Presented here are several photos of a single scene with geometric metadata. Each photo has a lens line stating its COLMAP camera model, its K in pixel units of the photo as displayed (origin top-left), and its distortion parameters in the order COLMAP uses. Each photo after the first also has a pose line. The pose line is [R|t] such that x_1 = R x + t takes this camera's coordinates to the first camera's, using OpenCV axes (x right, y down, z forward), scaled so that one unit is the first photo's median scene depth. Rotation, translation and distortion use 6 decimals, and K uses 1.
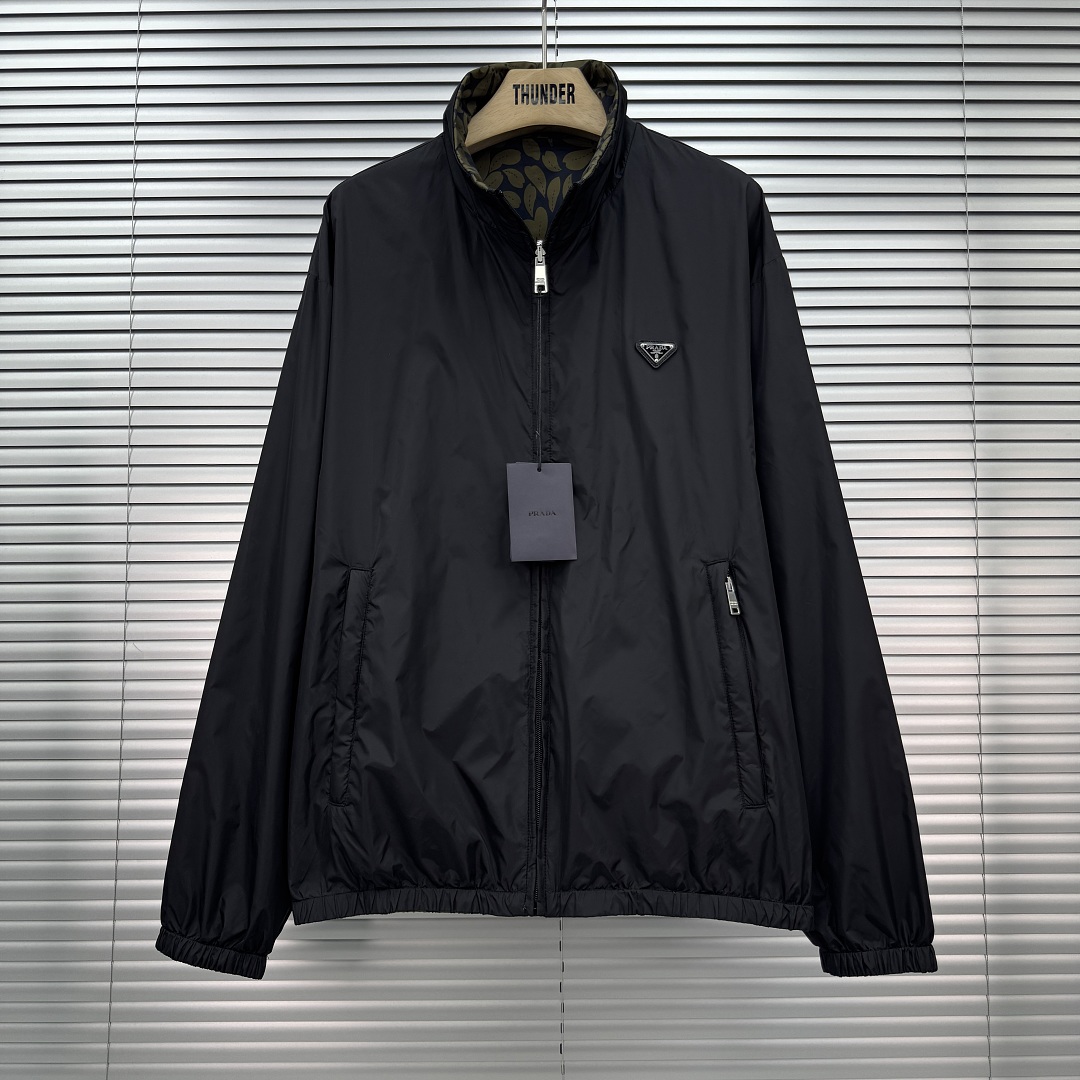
lens RADIAL K [[987.7, 0, 536.1], [0, 987.7, 543.8], [0, 0, 1]] dist [0.136044, -0.325748]
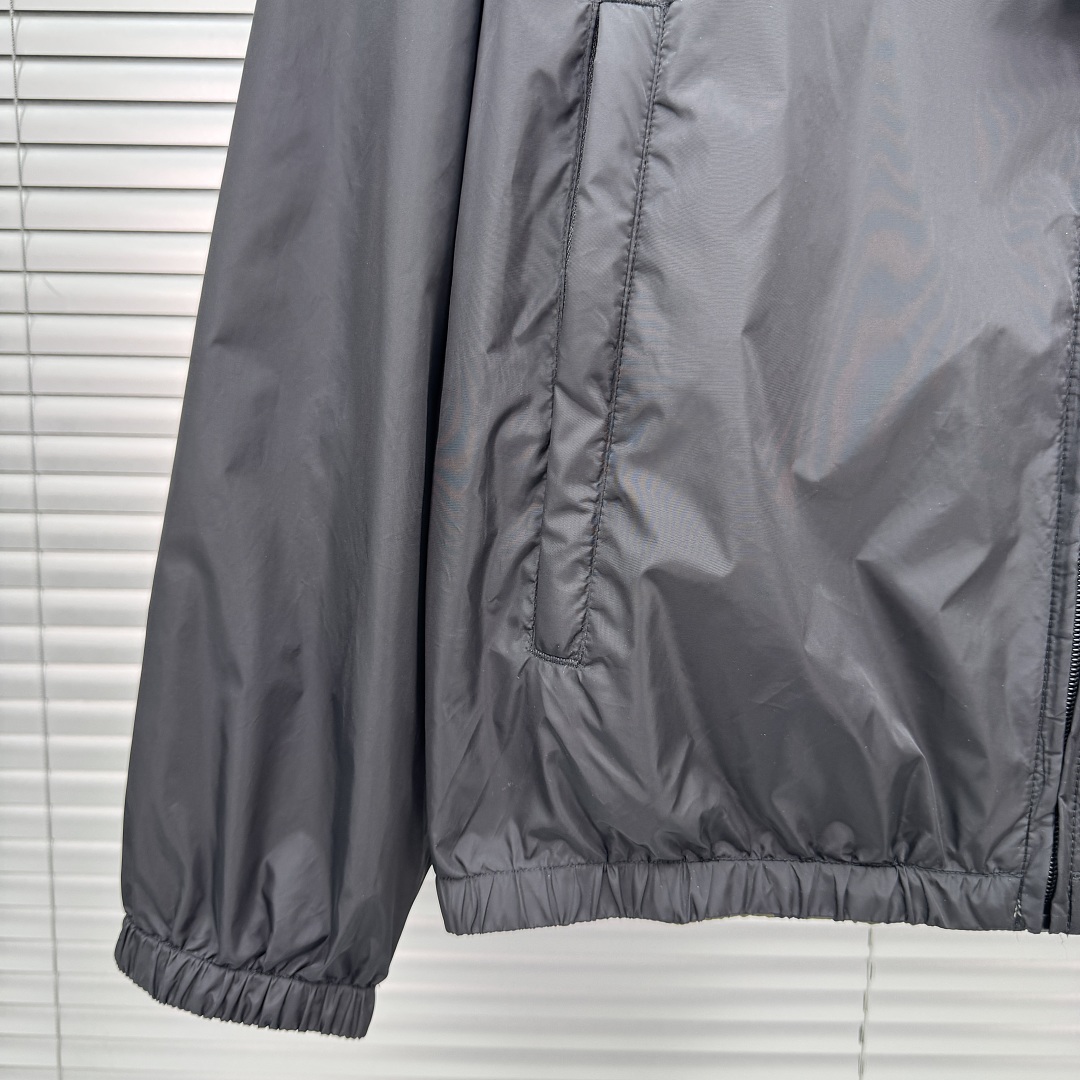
lens RADIAL K [[987.7, 0, 536.1], [0, 987.7, 543.8], [0, 0, 1]] dist [0.136044, -0.325748]
pose [[0.999633, 0.025012, 0.010390, -0.211406], [-0.026828, 0.967098, 0.252986, 0.120761], [-0.003720, -0.253172, 0.967414, 0.638632]]
